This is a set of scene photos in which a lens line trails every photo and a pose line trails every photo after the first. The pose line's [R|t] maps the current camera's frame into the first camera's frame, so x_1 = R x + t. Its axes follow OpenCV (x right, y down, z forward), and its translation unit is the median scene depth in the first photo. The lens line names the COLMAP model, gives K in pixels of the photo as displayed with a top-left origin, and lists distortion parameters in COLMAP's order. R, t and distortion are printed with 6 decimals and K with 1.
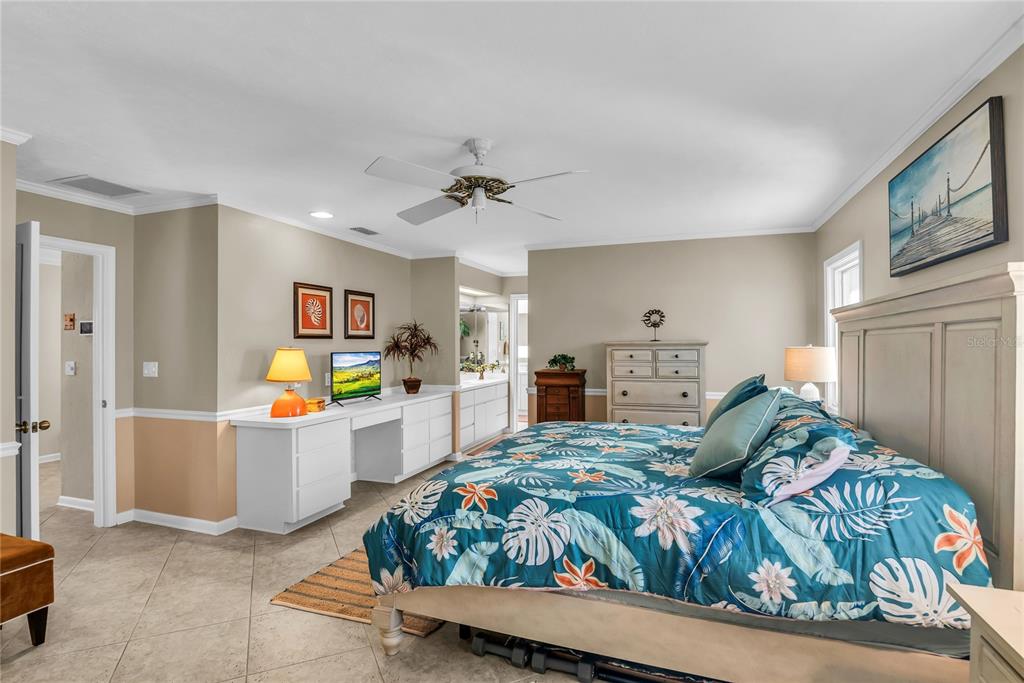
lens RADIAL K [[477.6, 0, 512.5], [0, 477.6, 343.3], [0, 0, 1]] dist [-0.024692, -0.000218]
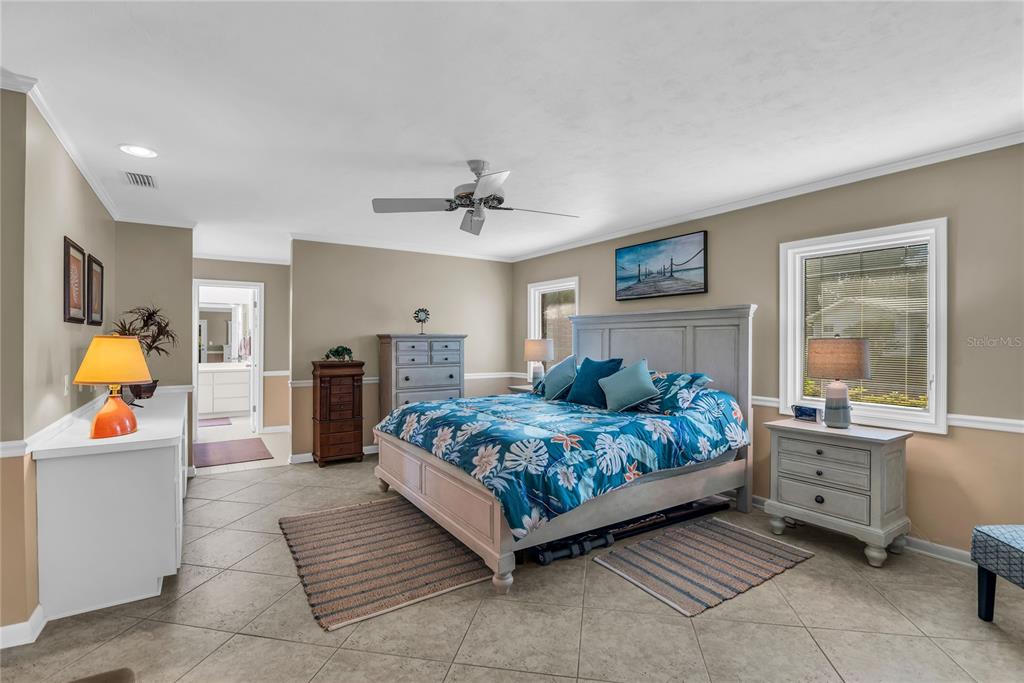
lens RADIAL K [[436.7, 0, 512.0], [0, 436.7, 341.5], [0, 0, 1]] dist [-0.022971, 0.000295]
pose [[0.636208, 0.002522, 0.771513, -1.161412], [-0.005774, 0.999982, 0.001493, 0.029665], [-0.771496, -0.005404, 0.636211, 0.321938]]
